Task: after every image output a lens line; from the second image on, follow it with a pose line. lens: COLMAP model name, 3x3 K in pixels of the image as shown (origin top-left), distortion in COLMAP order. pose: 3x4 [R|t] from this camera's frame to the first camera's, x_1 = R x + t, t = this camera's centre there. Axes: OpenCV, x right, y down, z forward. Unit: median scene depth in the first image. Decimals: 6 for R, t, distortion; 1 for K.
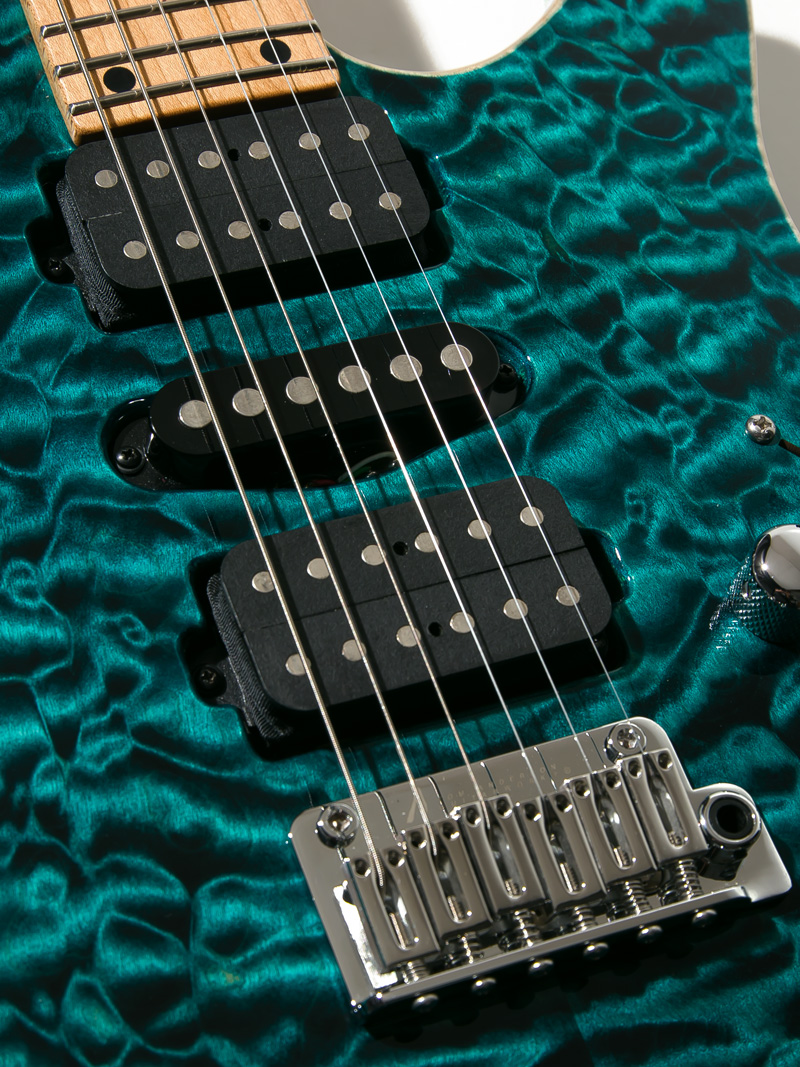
lens RADIAL K [[2561.1, 0, 400.5], [0, 2561.1, 533.5], [0, 0, 1]] dist [0.060820, 0.124348]
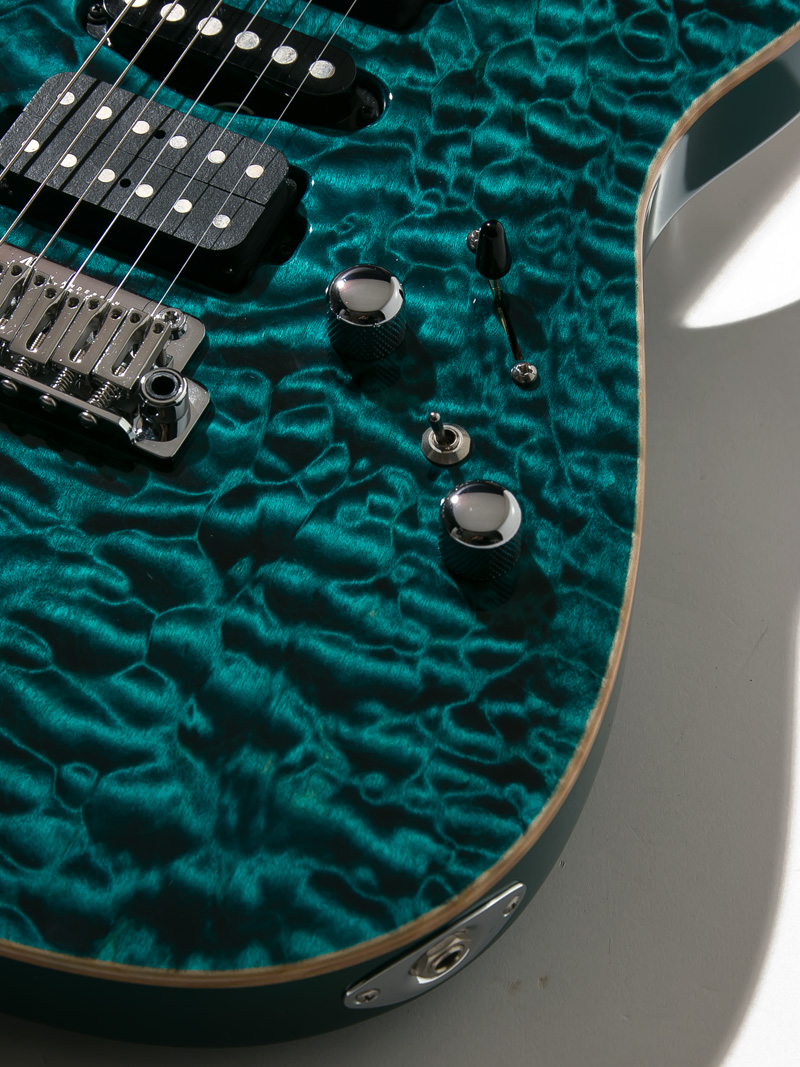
lens RADIAL K [[2924.5, 0, 399.3], [0, 2924.5, 533.0], [0, 0, 1]] dist [0.123387, 0.135472]
pose [[0.678661, 0.510249, -0.528267, 0.954576], [-0.576212, 0.815900, 0.047816, 0.029152], [0.455411, 0.271943, 0.847731, -0.175323]]
